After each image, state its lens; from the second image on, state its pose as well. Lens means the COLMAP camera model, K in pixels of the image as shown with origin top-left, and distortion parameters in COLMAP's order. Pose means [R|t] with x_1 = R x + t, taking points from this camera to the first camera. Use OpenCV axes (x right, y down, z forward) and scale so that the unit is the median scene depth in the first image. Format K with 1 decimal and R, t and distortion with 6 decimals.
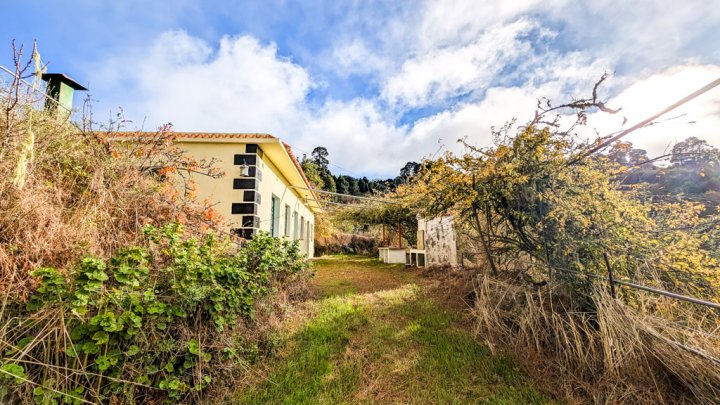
lens RADIAL K [[271.1, 0, 358.7], [0, 271.1, 204.9], [0, 0, 1]] dist [-0.001425, -0.000385]
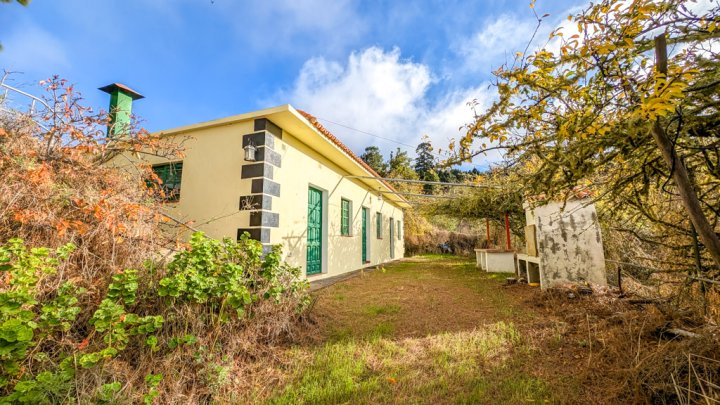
lens RADIAL K [[271.1, 0, 358.7], [0, 271.1, 204.9], [0, 0, 1]] dist [-0.001425, -0.000385]
pose [[0.924317, -0.051198, -0.378175, 0.107498], [0.055525, 0.998457, 0.000540, 0.026224], [0.377564, -0.021497, 0.925734, 0.291417]]
